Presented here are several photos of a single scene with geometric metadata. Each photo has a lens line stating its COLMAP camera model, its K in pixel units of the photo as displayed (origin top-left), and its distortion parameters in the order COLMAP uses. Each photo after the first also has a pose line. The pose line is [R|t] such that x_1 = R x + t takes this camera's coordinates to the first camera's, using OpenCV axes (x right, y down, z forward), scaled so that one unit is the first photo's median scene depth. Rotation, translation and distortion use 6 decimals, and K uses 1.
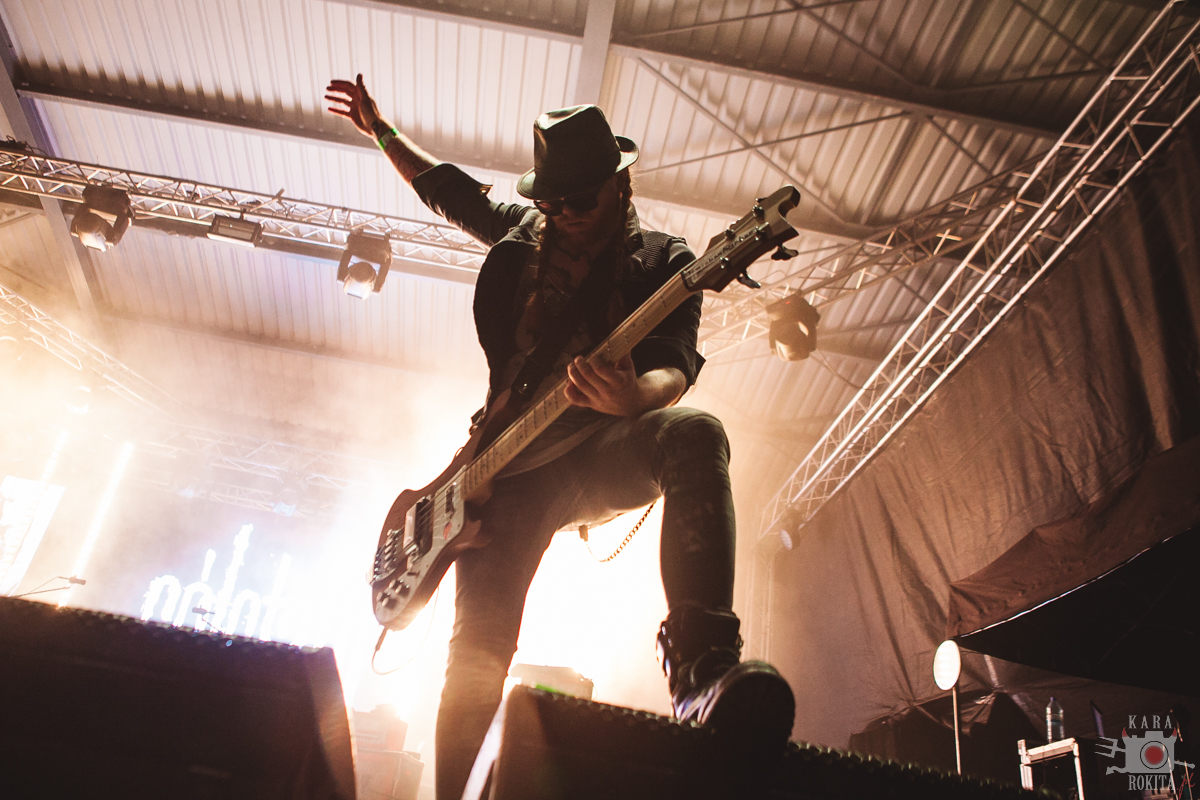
lens RADIAL K [[865.3, 0, 599.3], [0, 865.3, 413.0], [0, 0, 1]] dist [-0.065054, 0.002089]
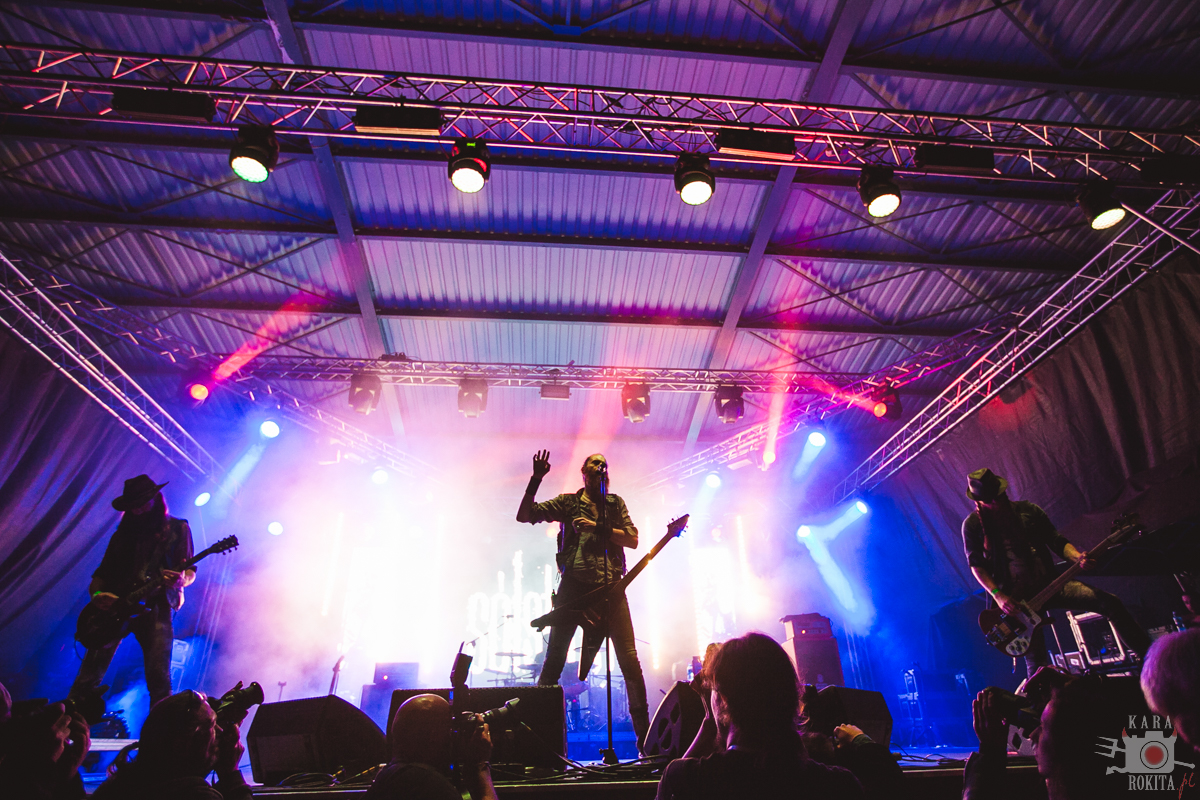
lens RADIAL K [[653.5, 0, 600.0], [0, 653.5, 400.0], [0, 0, 1]] dist [-0.043643, 0.026881]
pose [[0.985531, -0.153930, 0.070946, -0.451100], [0.152279, 0.987936, 0.028153, -0.228349], [-0.074423, -0.016943, 0.997083, -0.297761]]
